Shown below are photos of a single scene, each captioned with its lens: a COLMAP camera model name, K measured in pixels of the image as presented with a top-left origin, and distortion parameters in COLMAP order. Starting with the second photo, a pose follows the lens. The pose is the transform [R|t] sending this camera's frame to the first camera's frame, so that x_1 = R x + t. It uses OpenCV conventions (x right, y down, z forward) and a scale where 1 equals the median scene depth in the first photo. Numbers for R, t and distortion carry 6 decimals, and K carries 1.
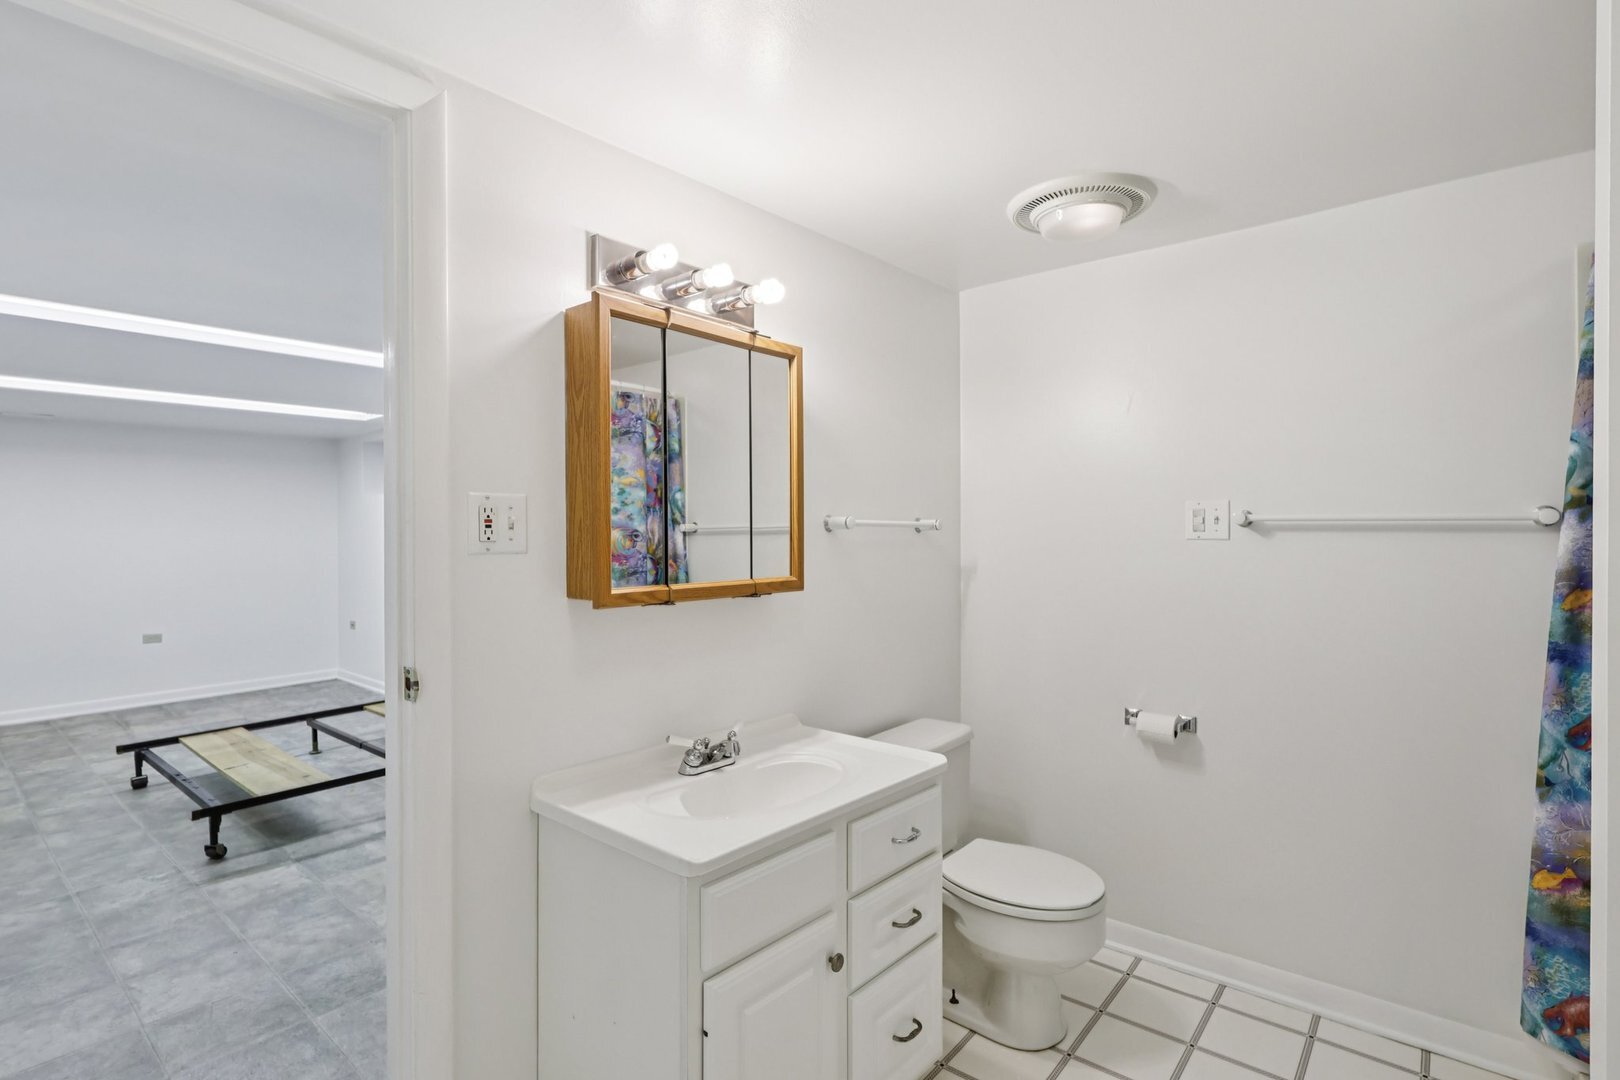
lens RADIAL K [[774.9, 0, 810.0], [0, 774.9, 540.0], [0, 0, 1]] dist [-0.002286, -0.000439]
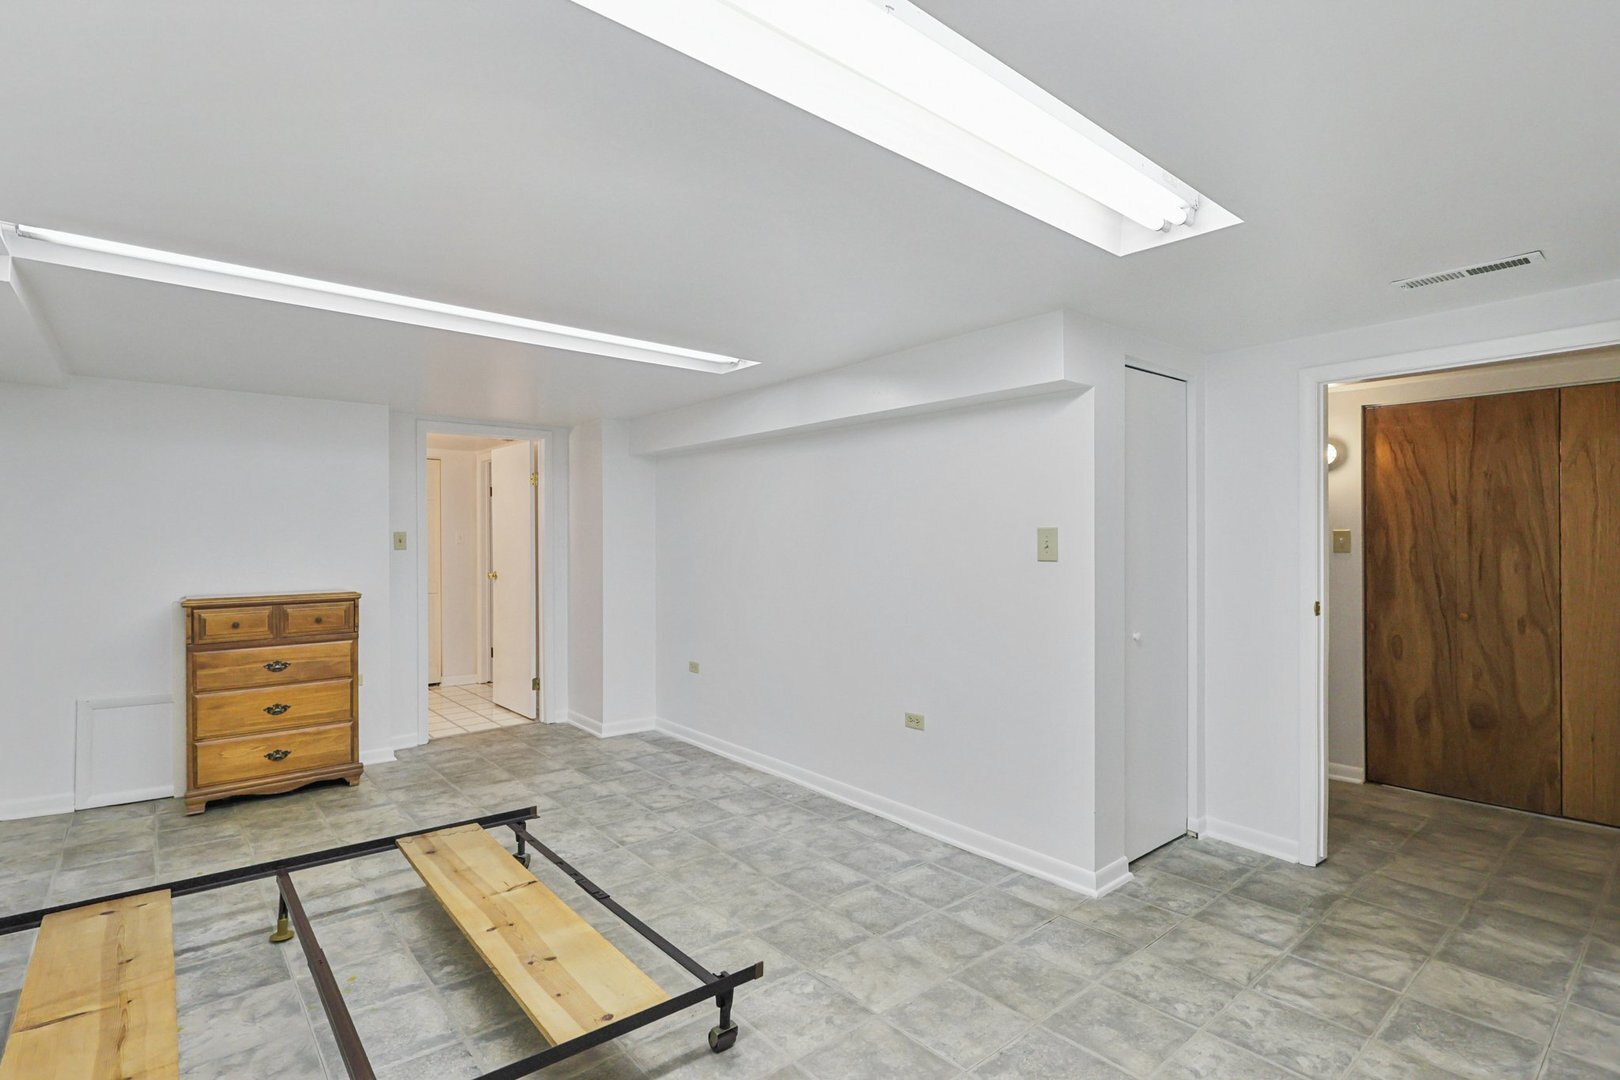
lens RADIAL K [[774.9, 0, 810.0], [0, 774.9, 540.0], [0, 0, 1]] dist [-0.002286, -0.000439]
pose [[-0.986033, 0.005601, 0.166454, -1.669120], [0.006437, 0.999969, 0.004480, -0.012060], [-0.166424, 0.005489, -0.986039, 2.451826]]
